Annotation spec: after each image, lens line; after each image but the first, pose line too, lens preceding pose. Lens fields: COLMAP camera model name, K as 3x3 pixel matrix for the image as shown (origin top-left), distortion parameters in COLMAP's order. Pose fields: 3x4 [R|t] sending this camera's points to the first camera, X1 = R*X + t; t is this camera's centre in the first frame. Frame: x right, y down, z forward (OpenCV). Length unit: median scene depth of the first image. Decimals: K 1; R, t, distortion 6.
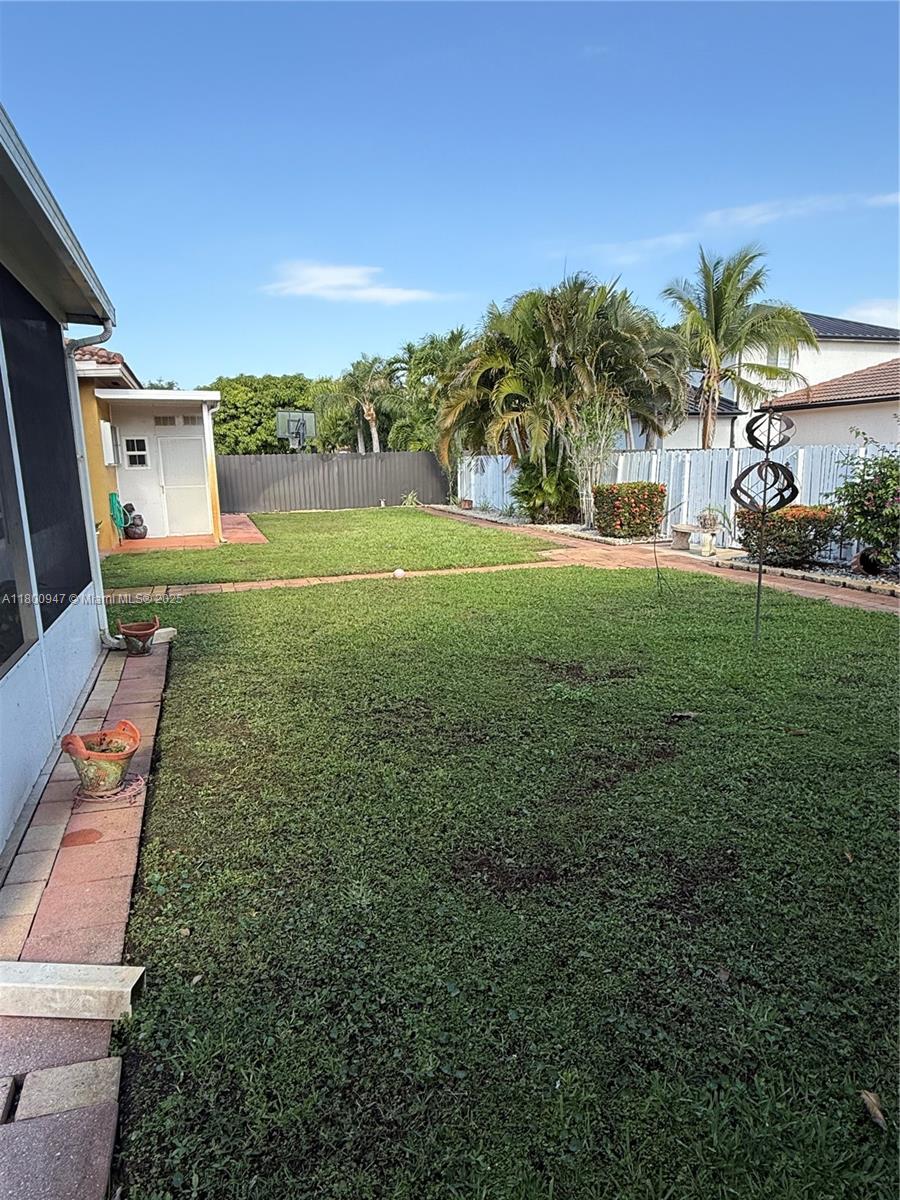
lens RADIAL K [[723.7, 0, 450.0], [0, 723.7, 600.0], [0, 0, 1]] dist [0.002128, -0.000861]
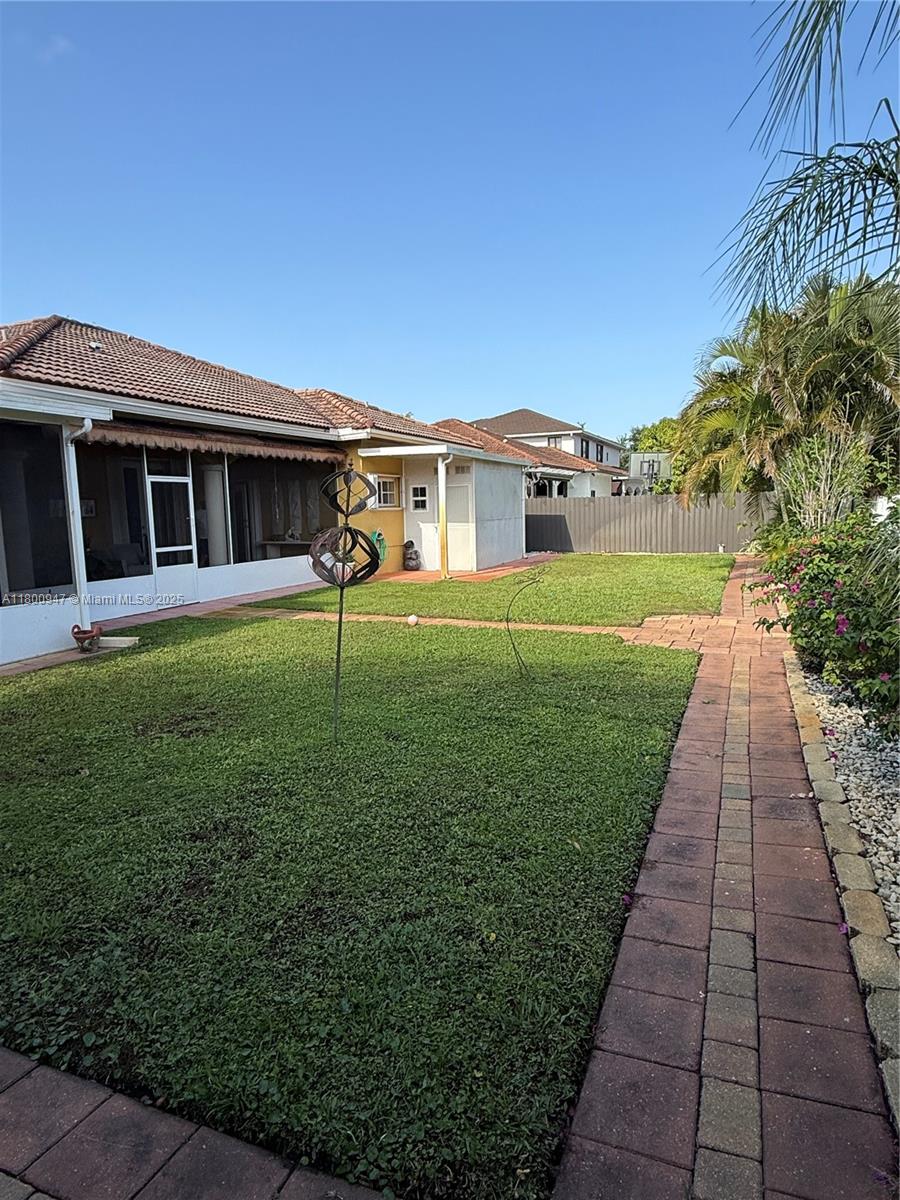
lens RADIAL K [[720.5, 0, 450.0], [0, 720.5, 600.0], [0, 0, 1]] dist [0.038428, -0.000002]
pose [[0.757823, 0.090097, -0.646209, 0.380900], [-0.121116, 0.992632, -0.003639, -0.040074], [0.641120, 0.081024, 0.763151, 0.145664]]
